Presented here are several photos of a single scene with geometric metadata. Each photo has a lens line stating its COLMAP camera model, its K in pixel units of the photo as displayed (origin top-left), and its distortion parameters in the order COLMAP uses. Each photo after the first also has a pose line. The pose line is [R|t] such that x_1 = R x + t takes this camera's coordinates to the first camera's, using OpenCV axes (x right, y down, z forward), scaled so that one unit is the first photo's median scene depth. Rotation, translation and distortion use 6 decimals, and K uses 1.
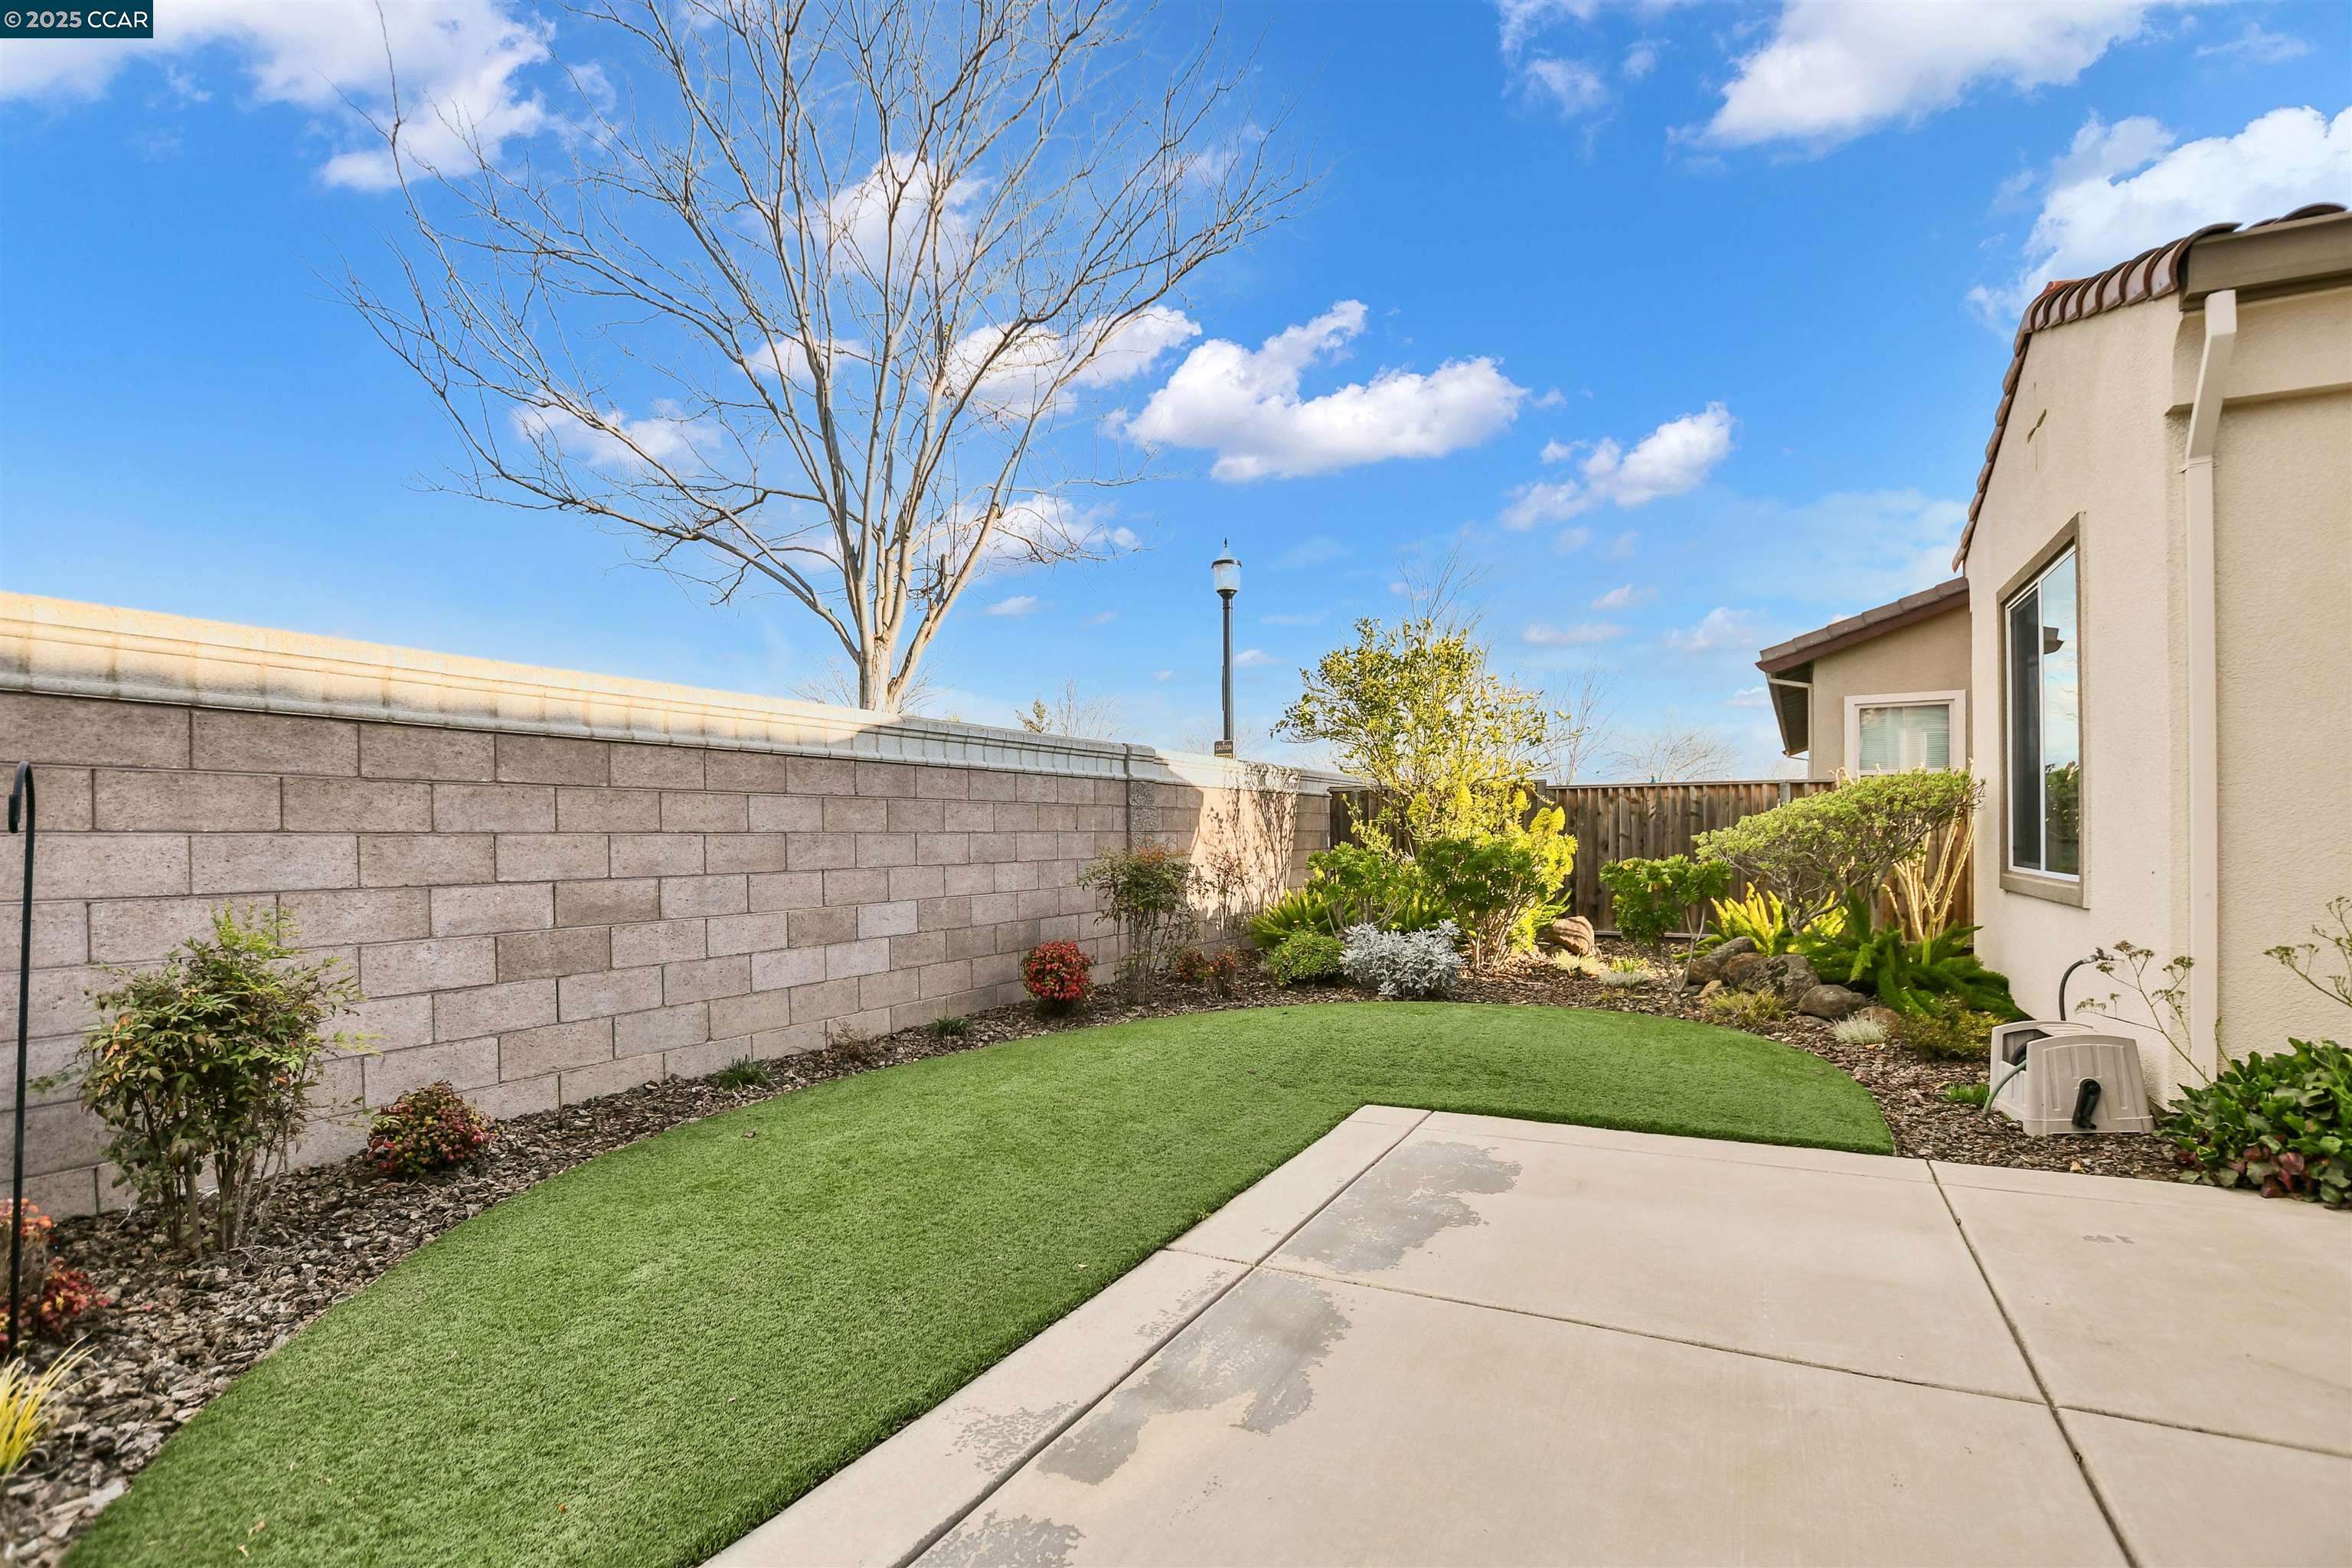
lens RADIAL K [[1118.1, 0, 1179.1], [0, 1118.1, 853.0], [0, 0, 1]] dist [-0.025818, 0.000528]
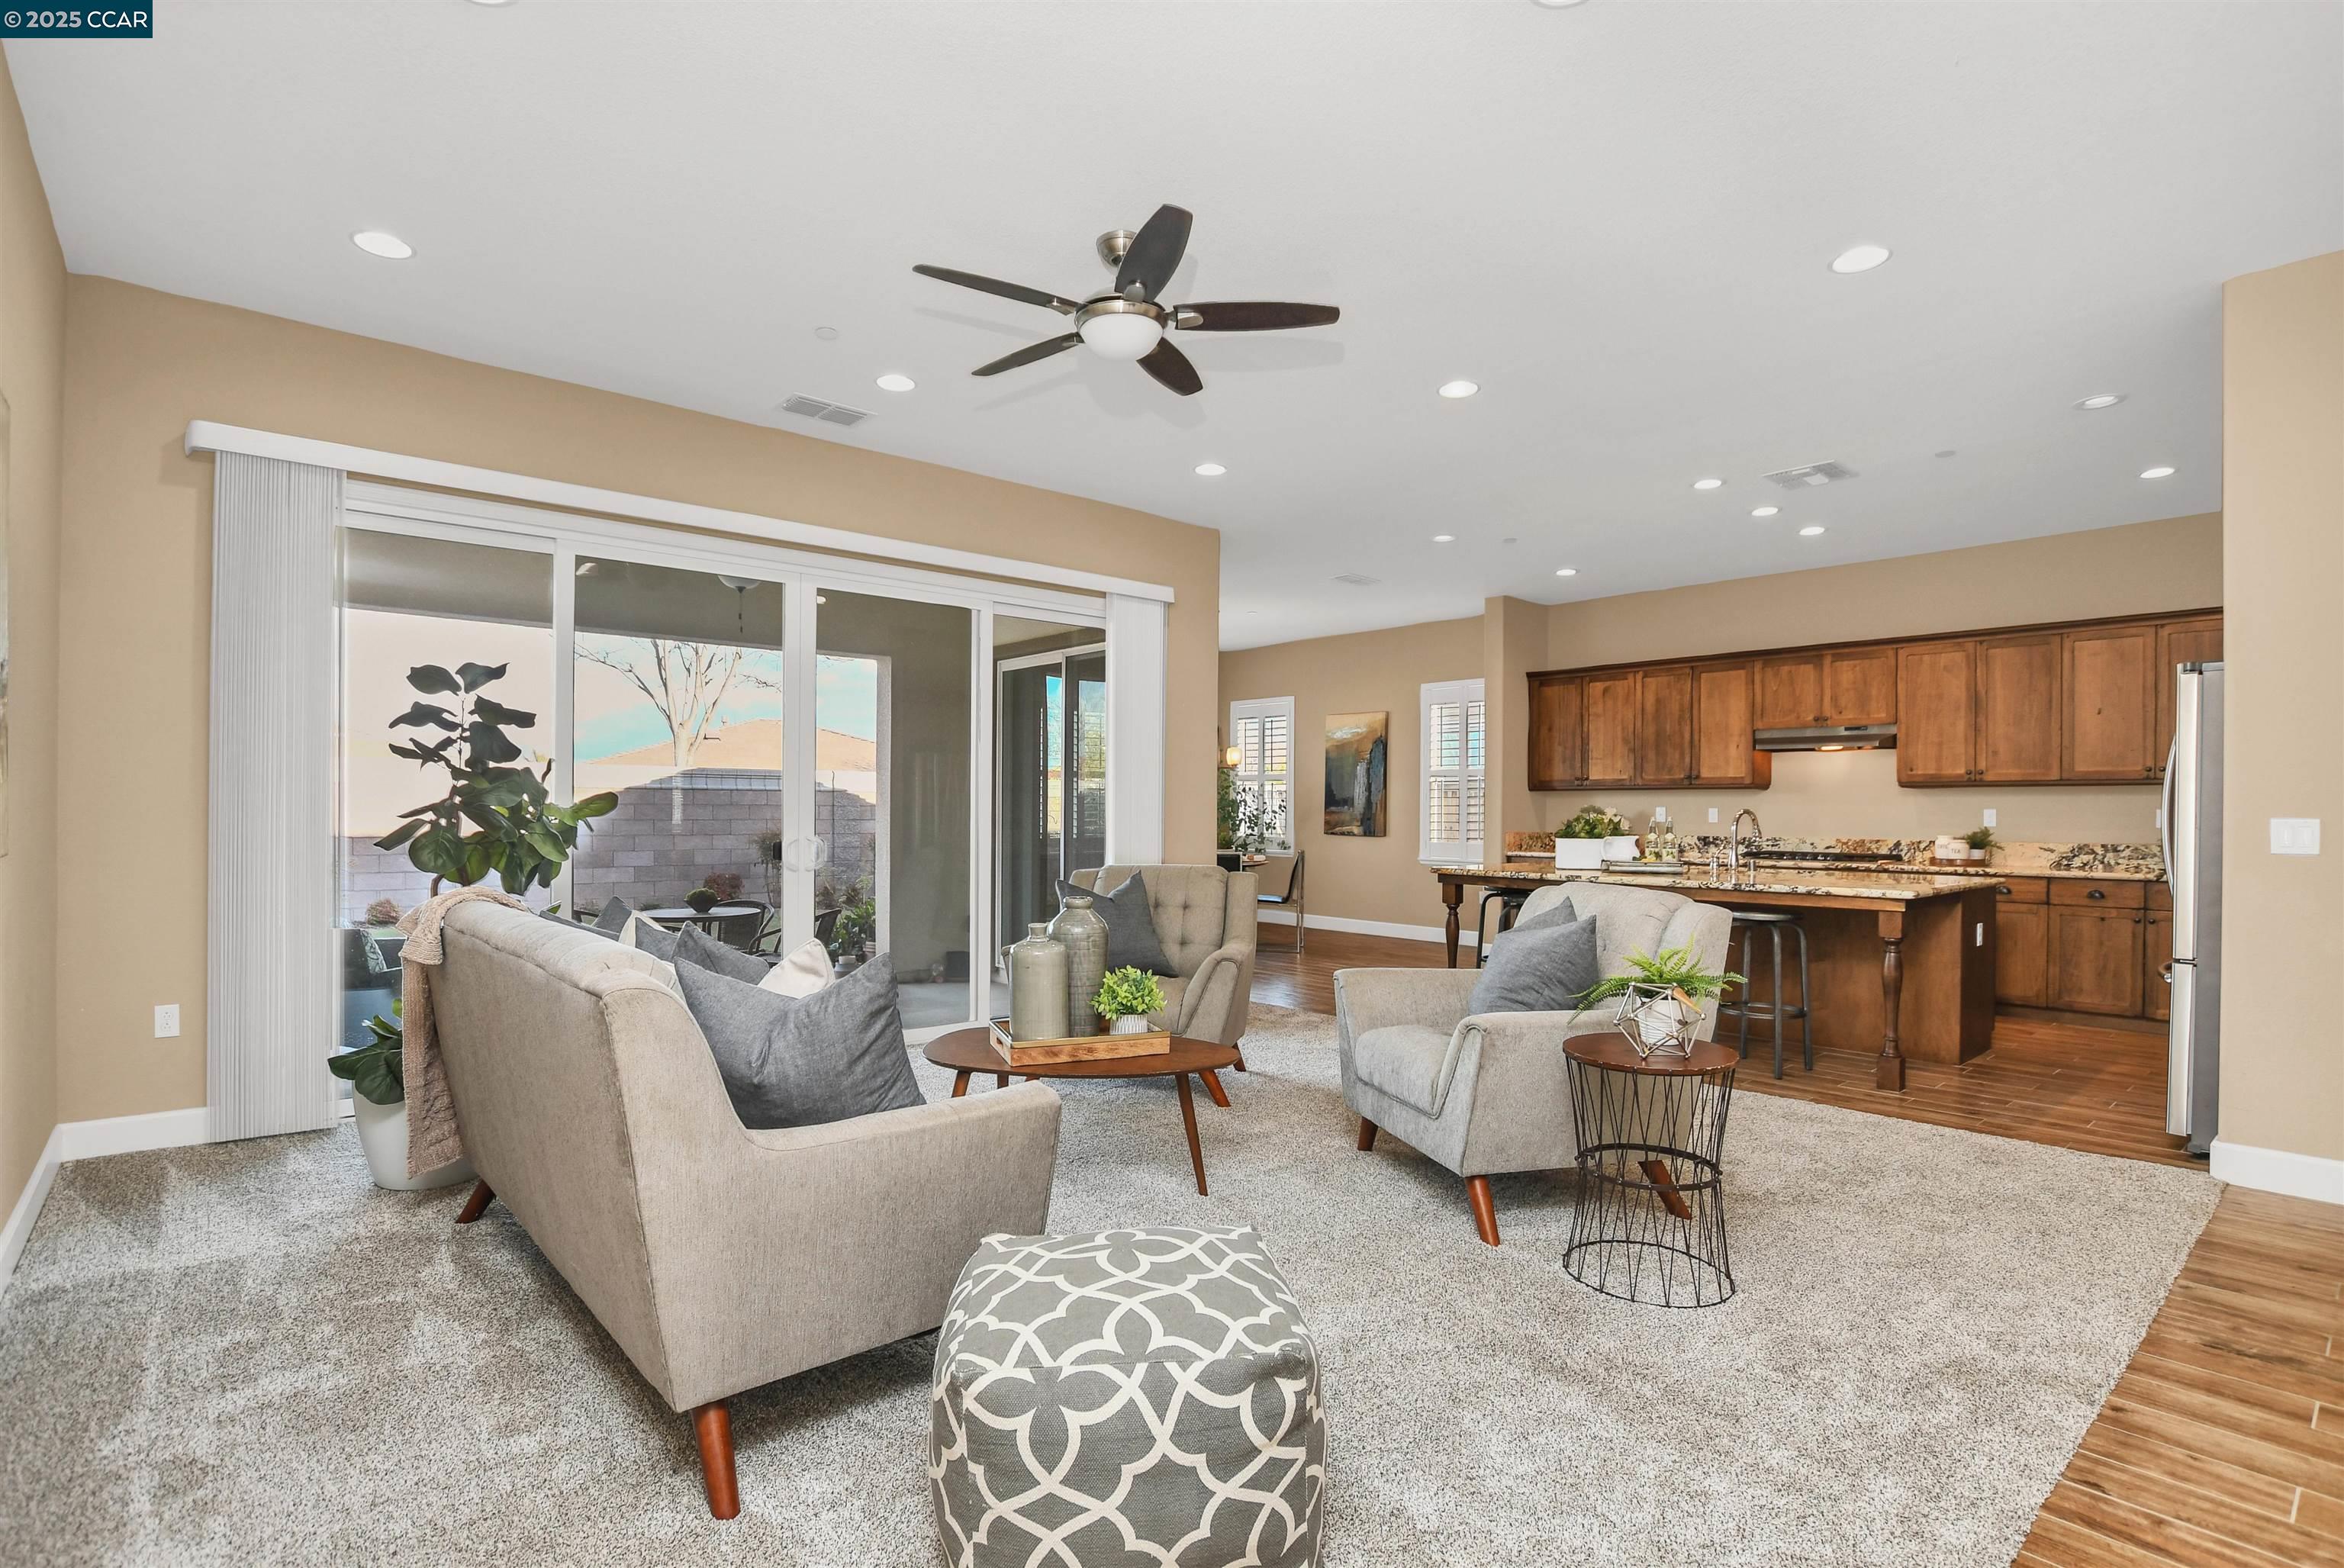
lens RADIAL K [[1099.6, 0, 1135.1], [0, 1099.6, 803.0], [0, 0, 1]] dist [-0.036476, 0.010708]
pose [[0.922931, 0.006857, -0.384904, 1.888935], [-0.016113, 0.999653, -0.020828, -0.028727], [0.384628, 0.025425, 0.922721, -0.793861]]
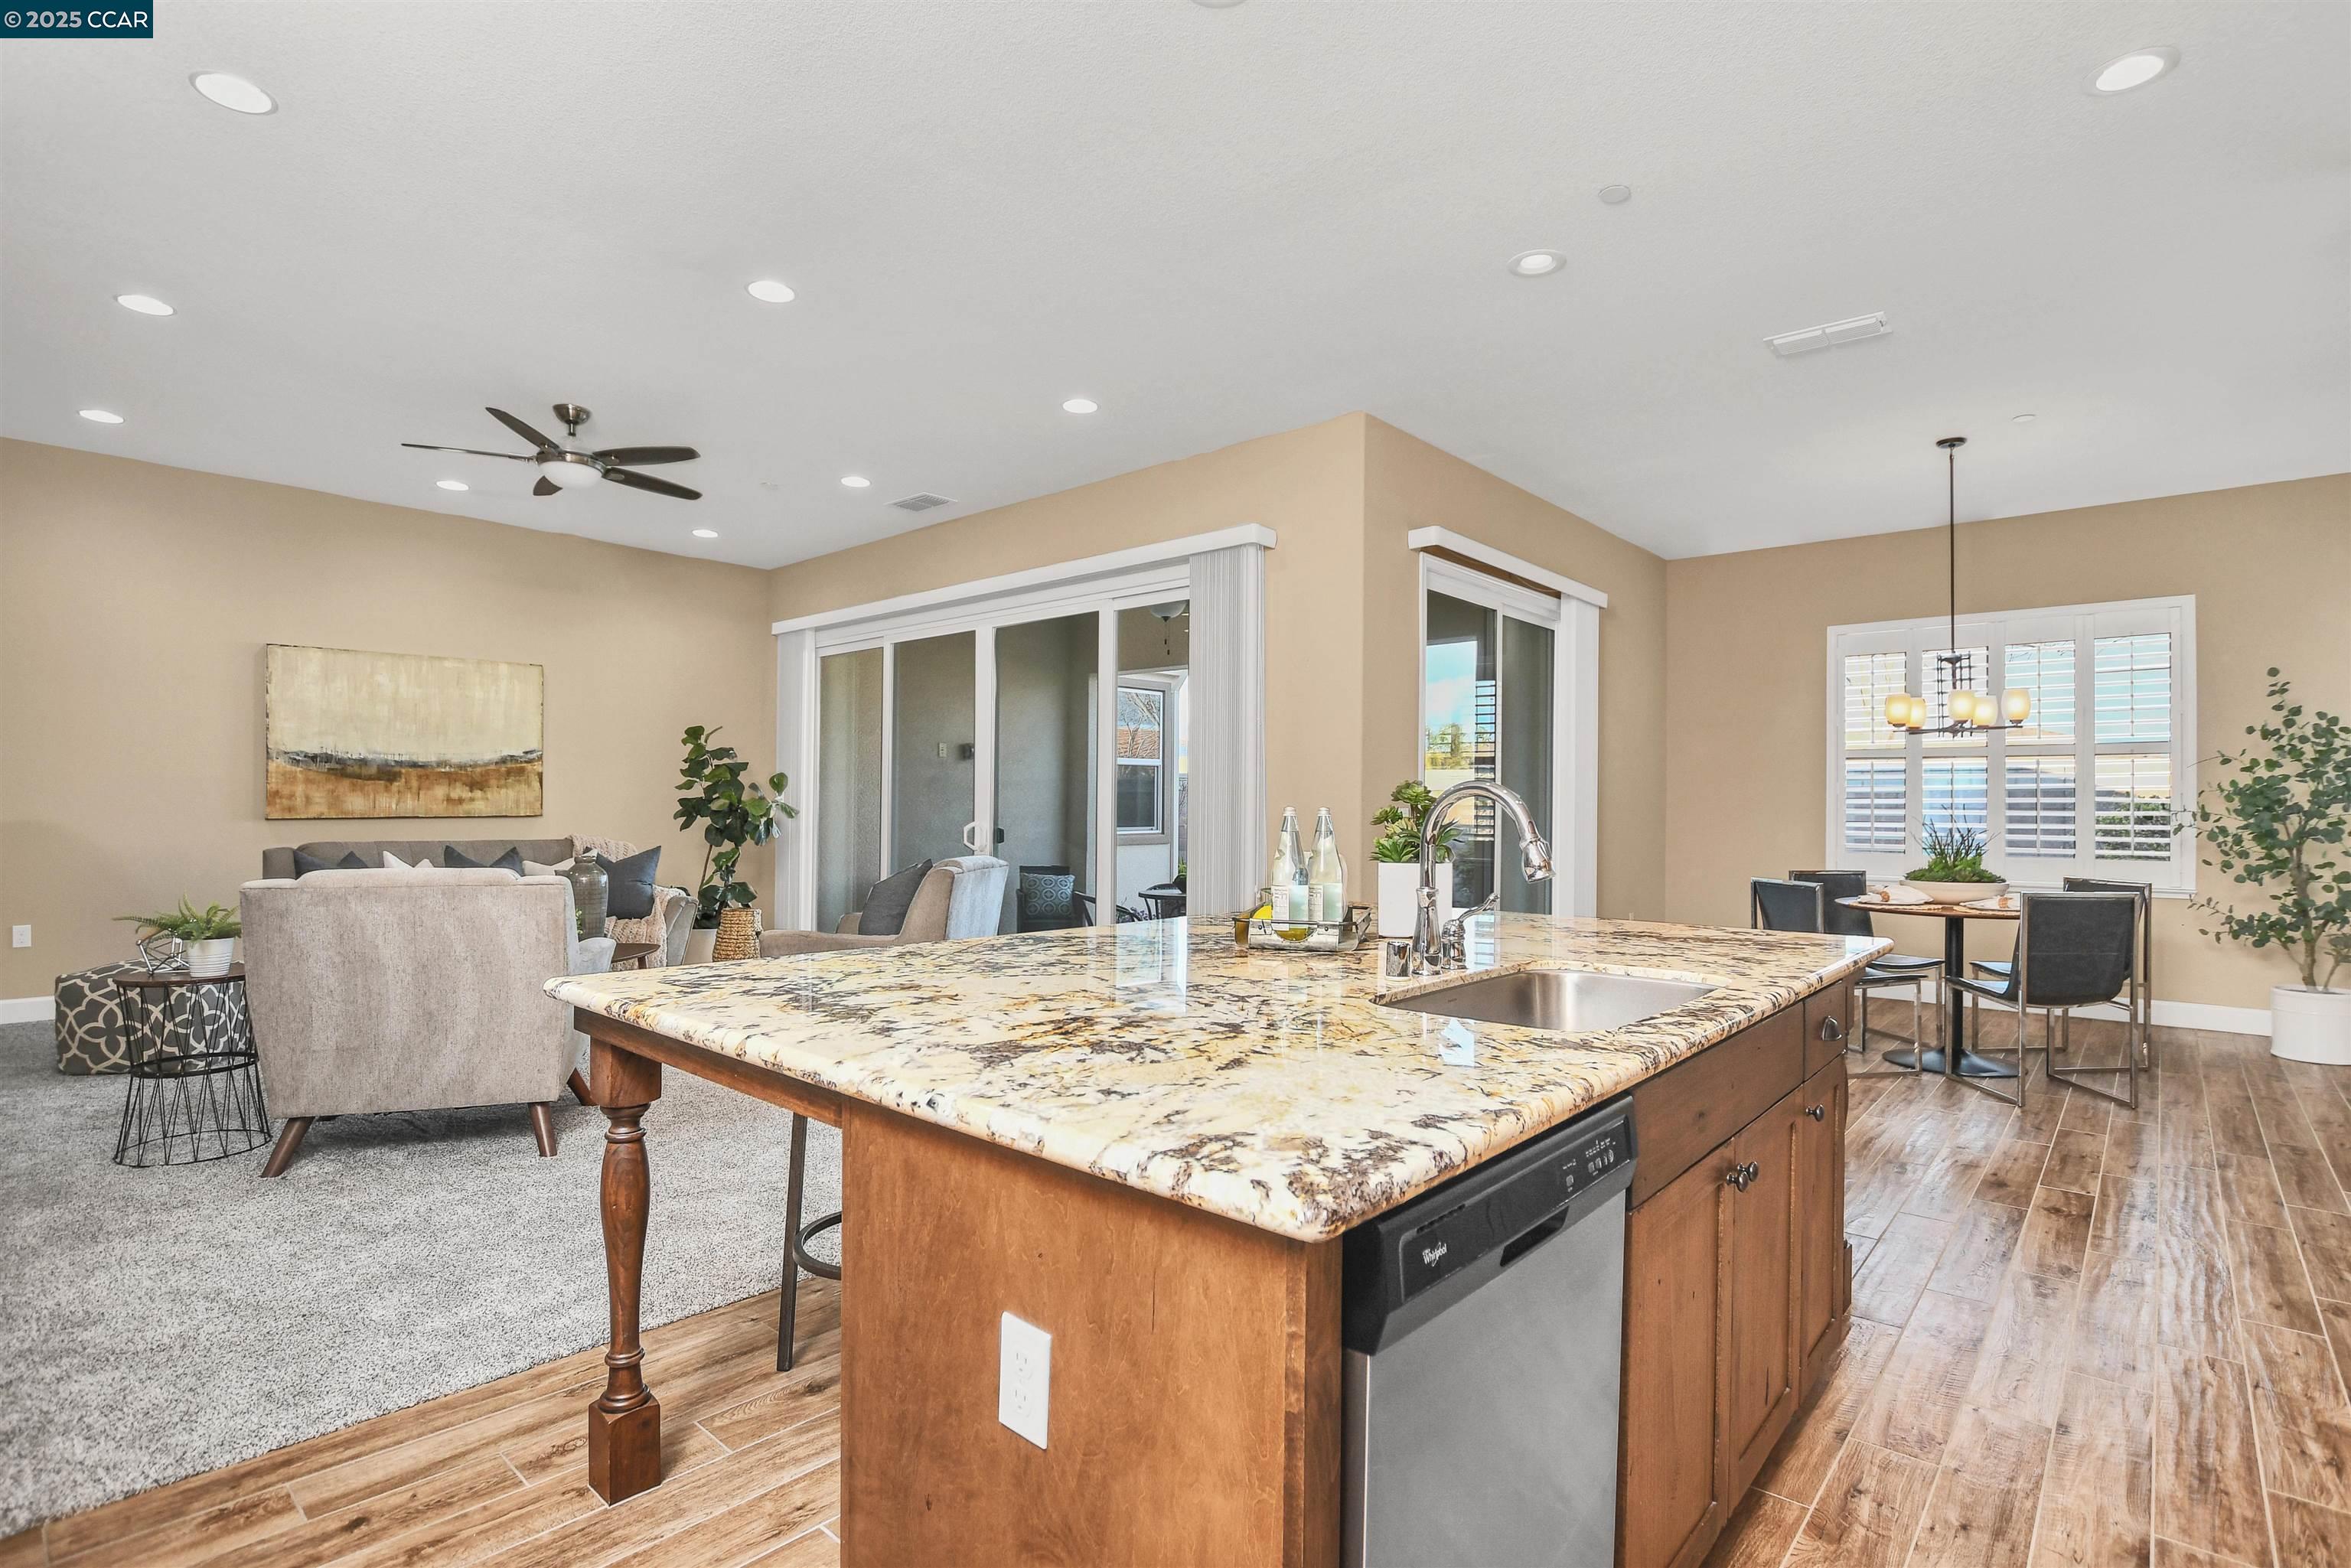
lens RADIAL K [[1111.7, 0, 1173.6], [0, 1111.7, 796.8], [0, 0, 1]] dist [-0.034957, 0.009696]
pose [[-0.234439, -0.005916, -0.972113, 2.400014], [-0.024167, 0.999708, -0.000255, -0.052931], [0.971830, 0.023433, -0.234514, 0.475721]]
